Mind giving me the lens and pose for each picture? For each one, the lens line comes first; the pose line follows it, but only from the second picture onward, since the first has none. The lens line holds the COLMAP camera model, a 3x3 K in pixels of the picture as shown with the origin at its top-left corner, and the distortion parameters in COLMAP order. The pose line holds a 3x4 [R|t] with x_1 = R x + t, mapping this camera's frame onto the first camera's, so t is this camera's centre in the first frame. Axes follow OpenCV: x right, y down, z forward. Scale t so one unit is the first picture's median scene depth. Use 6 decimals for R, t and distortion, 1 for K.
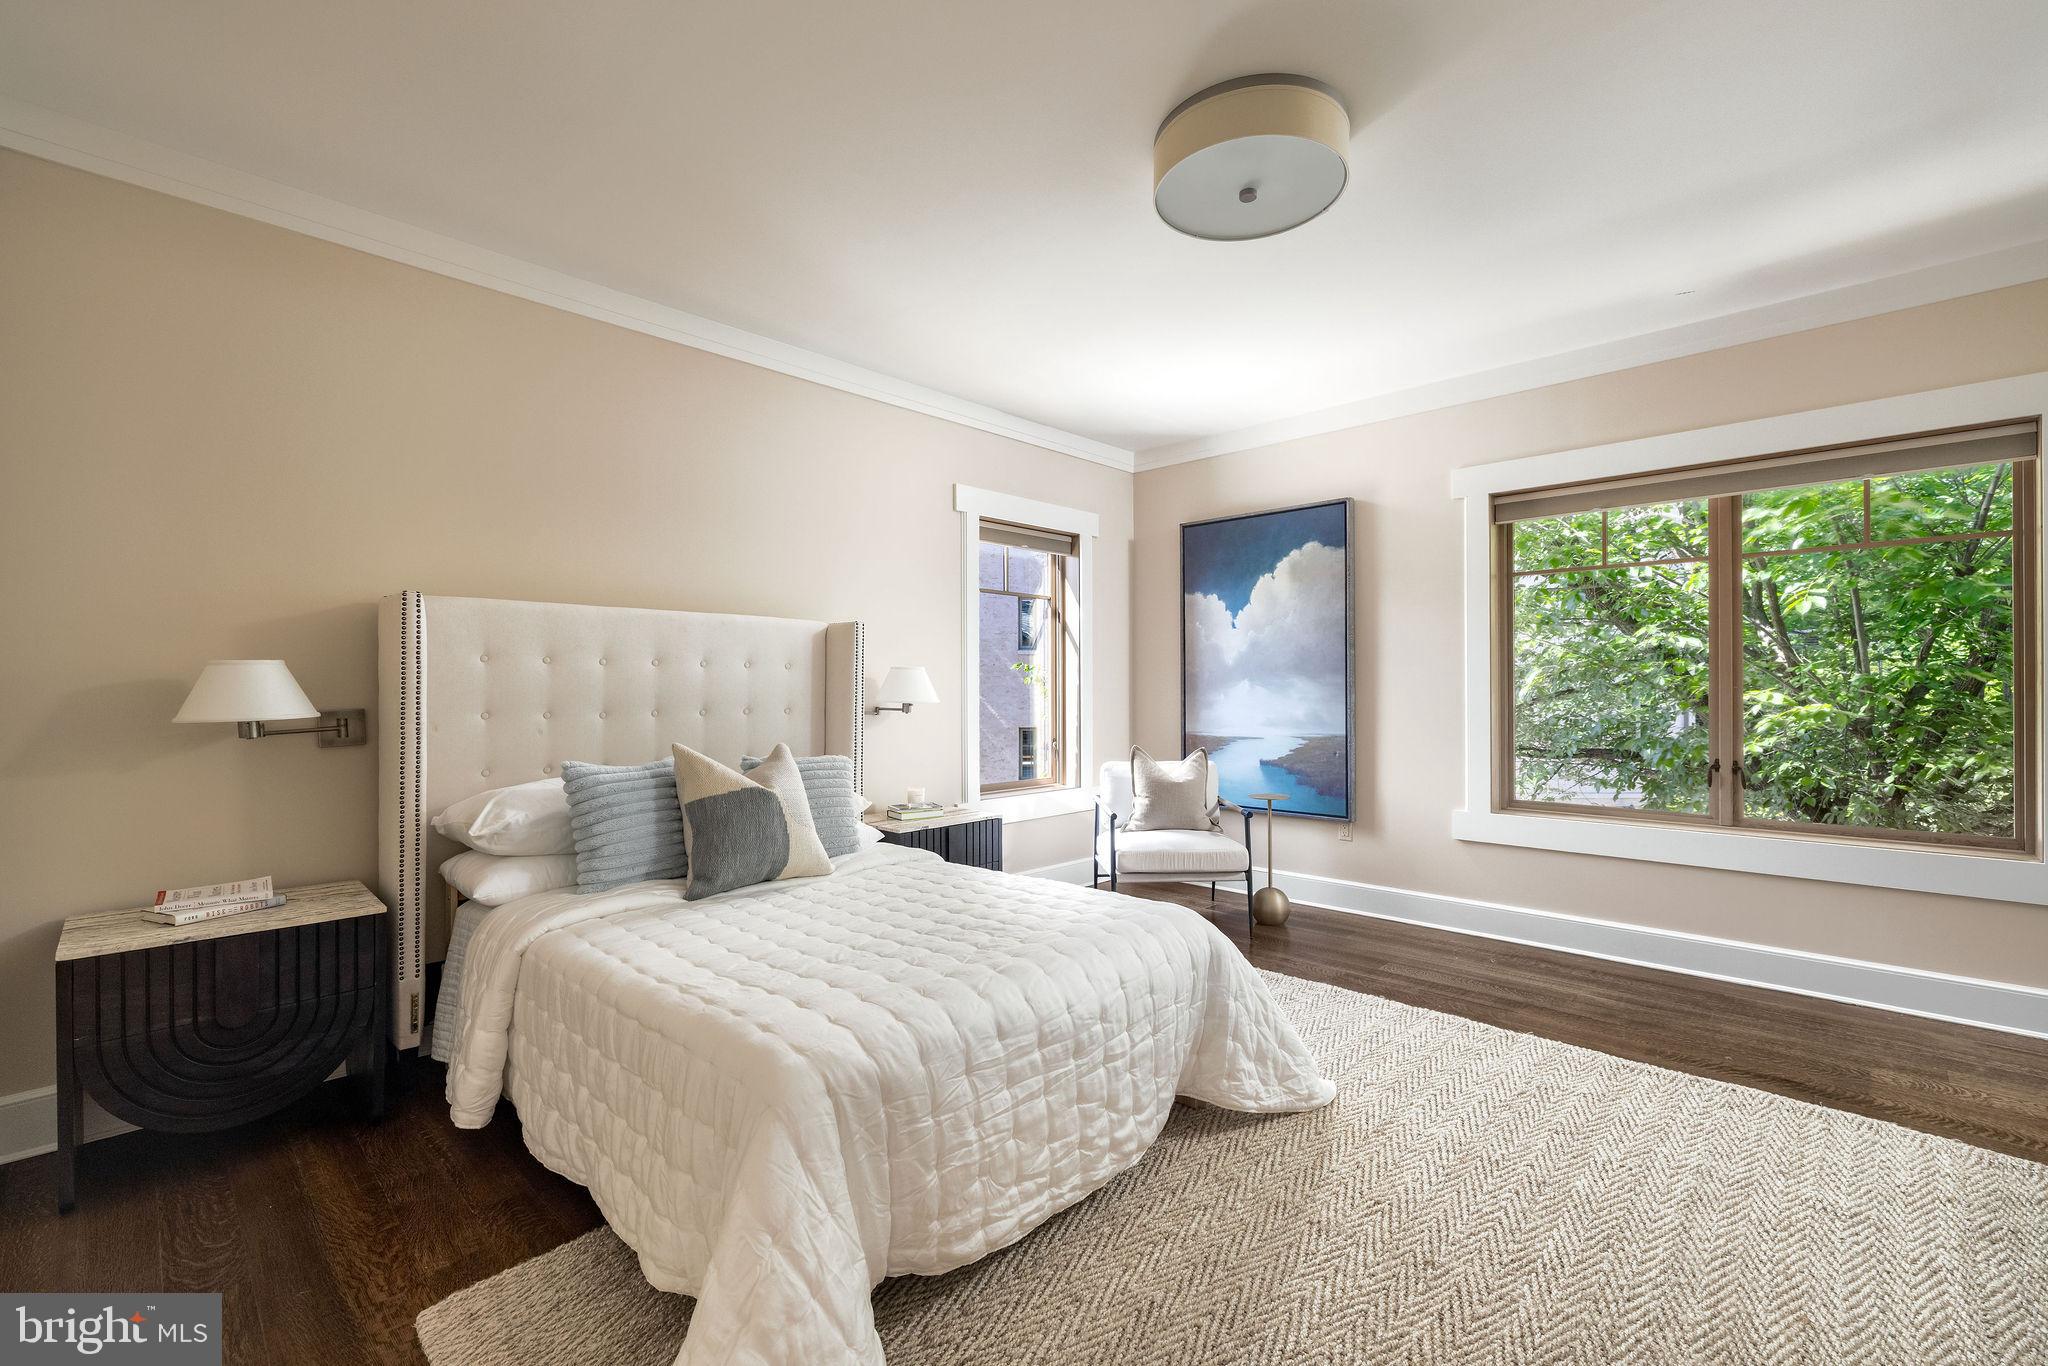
lens RADIAL K [[869.2, 0, 1023.6], [0, 869.2, 690.1], [0, 0, 1]] dist [0.000472, 0.000080]
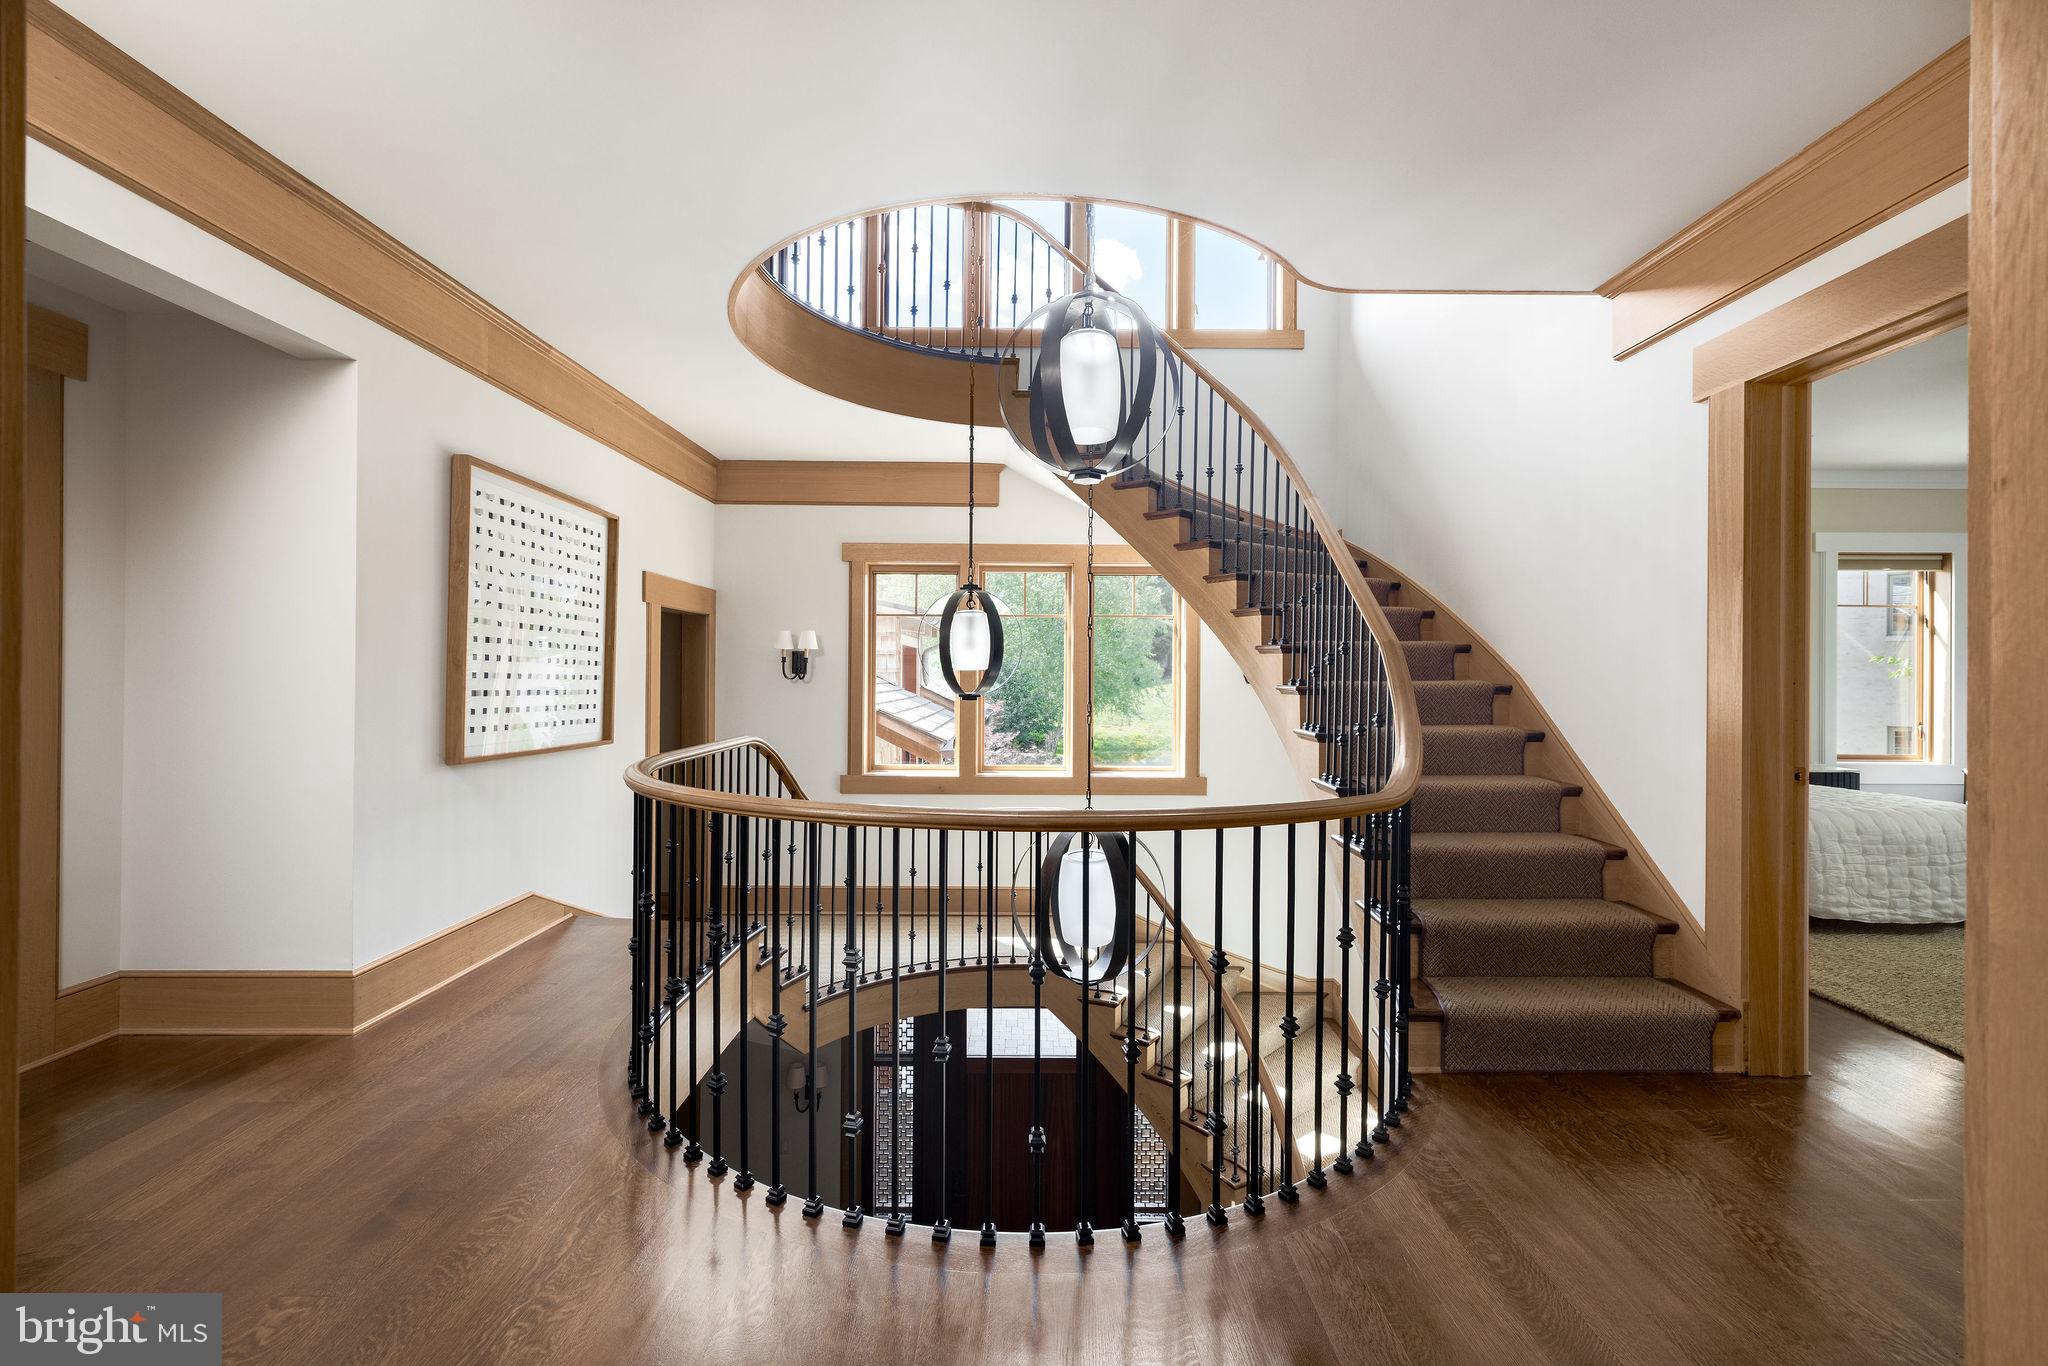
lens RADIAL K [[869.2, 0, 1022.3], [0, 869.2, 681.0], [0, 0, 1]] dist [0.000472, 0.000080]
pose [[0.702408, 0.006771, -0.711742, 0.052146], [-0.005771, 0.999976, 0.003818, 0.001058], [0.711751, 0.001425, 0.702430, -2.100591]]
